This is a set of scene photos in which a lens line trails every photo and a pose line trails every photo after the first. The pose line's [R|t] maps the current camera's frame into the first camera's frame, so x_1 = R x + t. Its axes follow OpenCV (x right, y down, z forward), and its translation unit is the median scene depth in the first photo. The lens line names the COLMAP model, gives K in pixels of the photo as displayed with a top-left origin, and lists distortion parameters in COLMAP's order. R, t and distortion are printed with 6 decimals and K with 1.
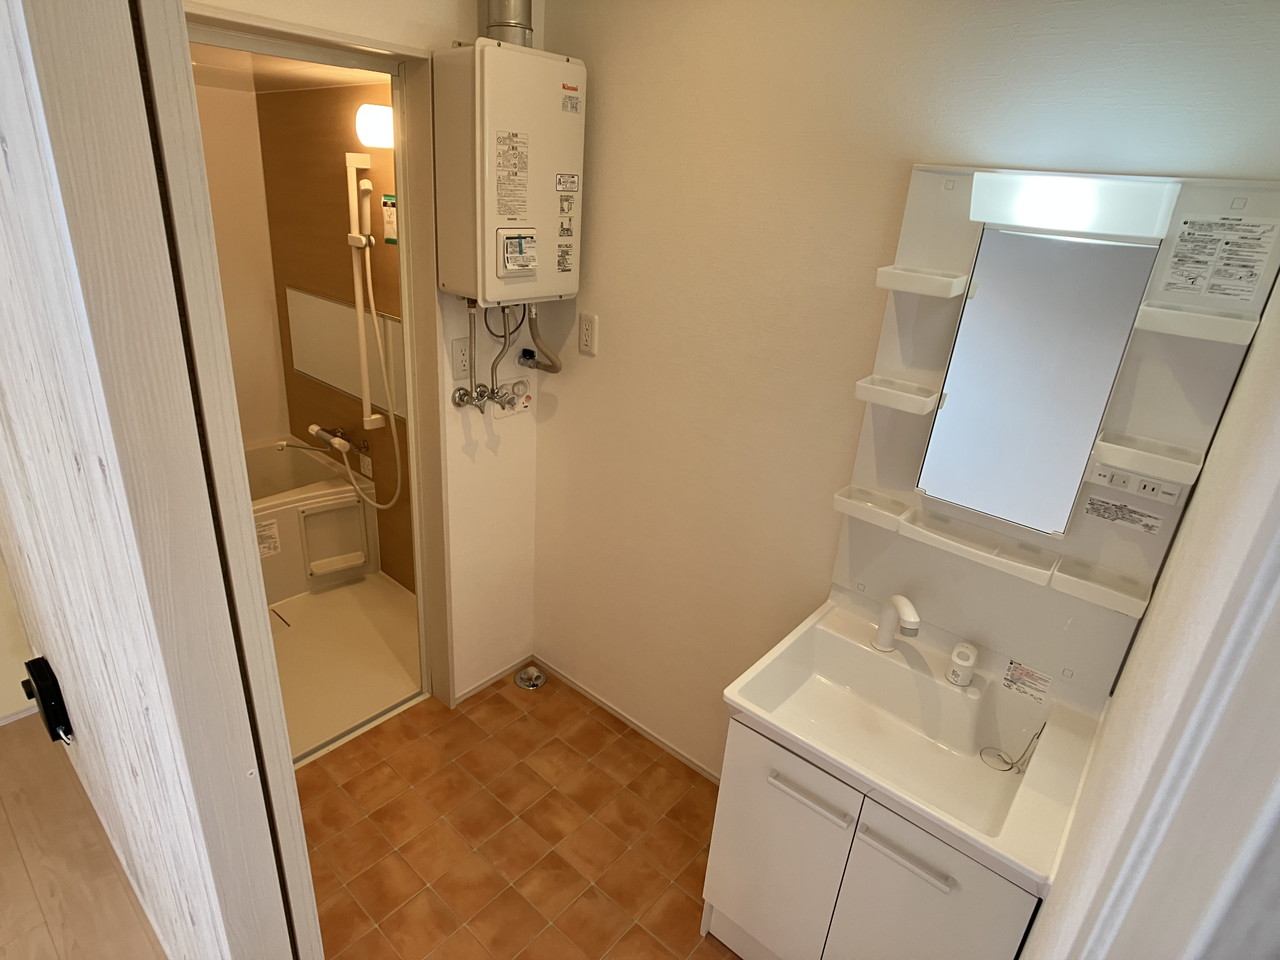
lens RADIAL K [[699.0, 0, 635.2], [0, 699.0, 477.9], [0, 0, 1]] dist [-0.039365, 0.008886]
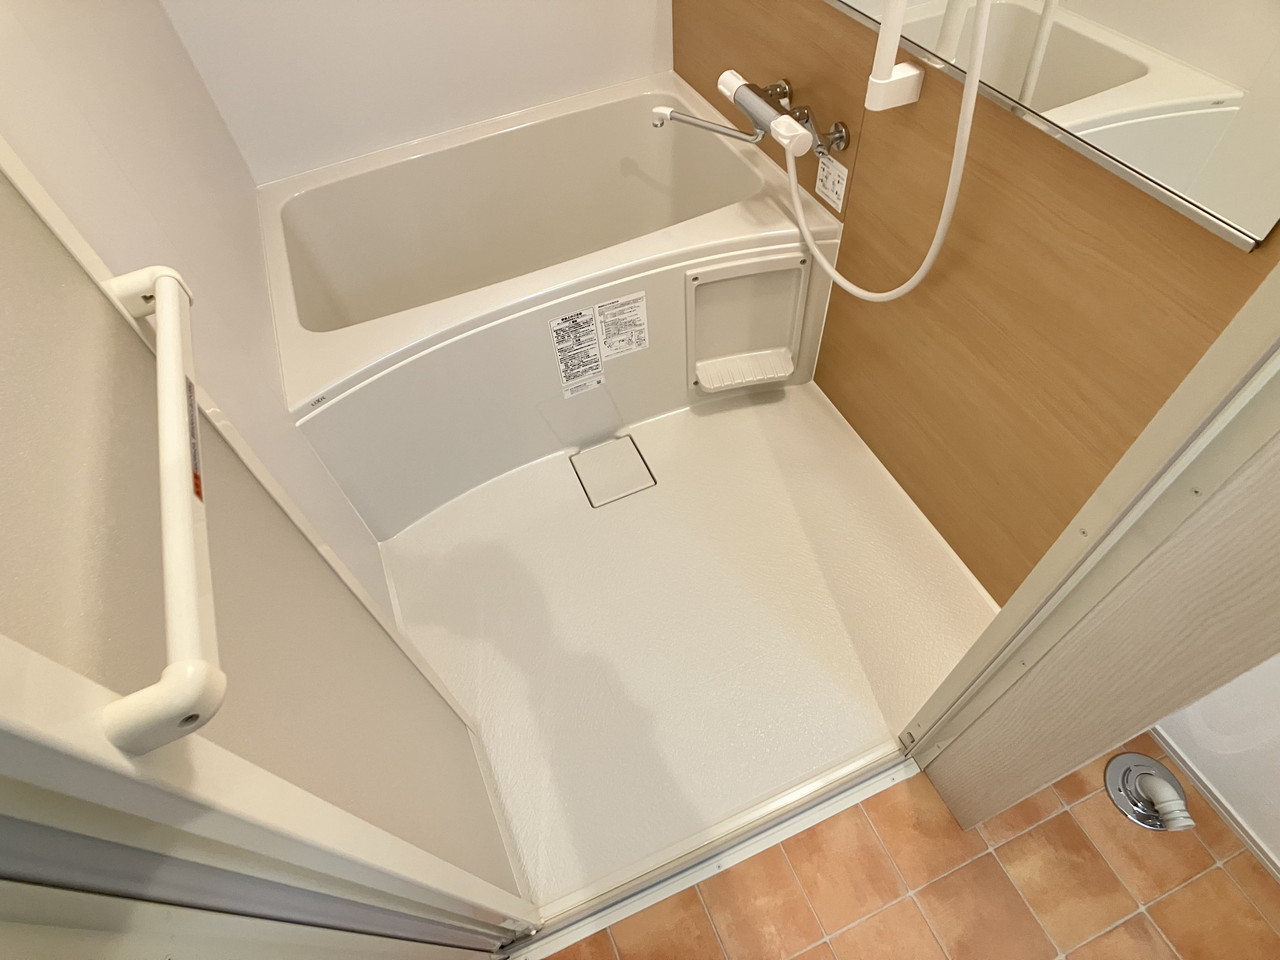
lens RADIAL K [[699.0, 0, 632.5], [0, 699.0, 474.0], [0, 0, 1]] dist [-0.039365, 0.008886]
pose [[0.887548, 0.270599, -0.372873, -0.287967], [-0.042103, 0.853588, 0.519244, -0.083956], [0.458787, -0.445155, 0.768994, 0.522466]]
